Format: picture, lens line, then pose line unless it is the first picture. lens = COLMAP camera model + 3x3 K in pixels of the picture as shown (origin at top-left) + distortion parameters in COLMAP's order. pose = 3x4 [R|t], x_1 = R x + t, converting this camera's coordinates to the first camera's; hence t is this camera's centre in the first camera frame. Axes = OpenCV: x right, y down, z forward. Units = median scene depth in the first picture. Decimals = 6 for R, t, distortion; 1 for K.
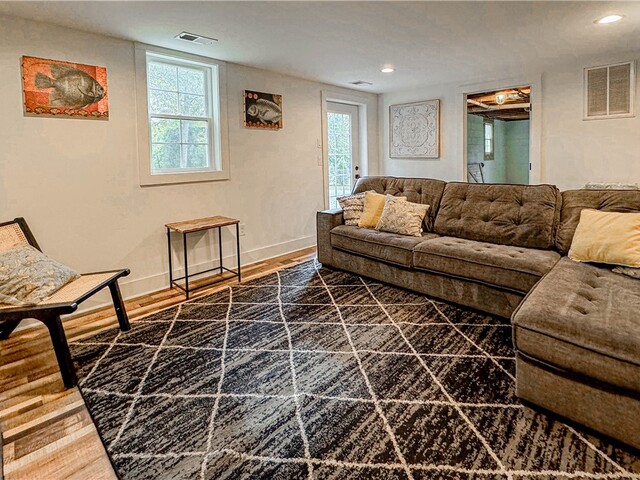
lens RADIAL K [[322.2, 0, 324.6], [0, 322.2, 169.8], [0, 0, 1]] dist [-0.001890, -0.000766]
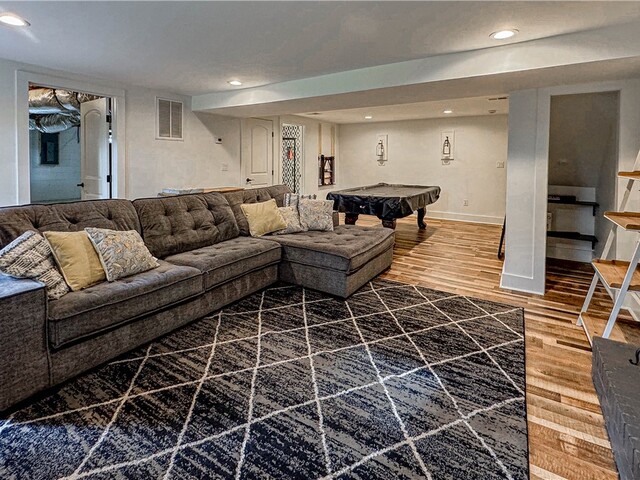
lens RADIAL K [[322.2, 0, 324.6], [0, 322.2, 169.8], [0, 0, 1]] dist [-0.001890, -0.000766]
pose [[-0.205734, -0.008434, 0.978572, -0.823353], [0.029898, 0.999442, 0.014900, -0.057200], [-0.978151, 0.032323, -0.205367, 0.990453]]
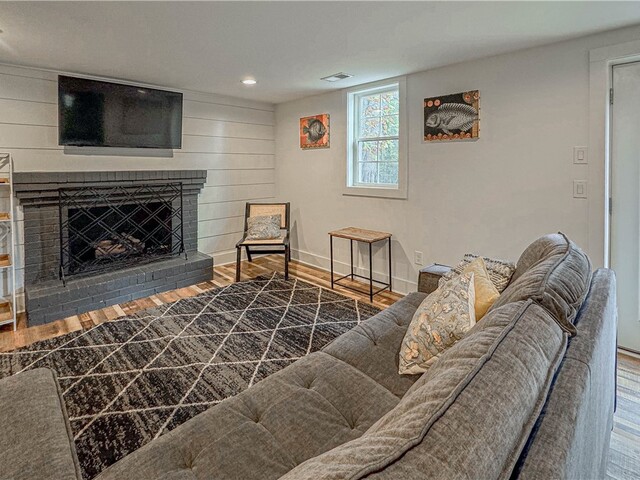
lens RADIAL K [[322.2, 0, 324.6], [0, 322.2, 169.8], [0, 0, 1]] dist [-0.001890, -0.000766]
pose [[-0.004891, 0.034994, -0.999376, 0.997954], [-0.033642, 0.998816, 0.035139, -0.125283], [0.999422, 0.033793, -0.003708, 1.182831]]
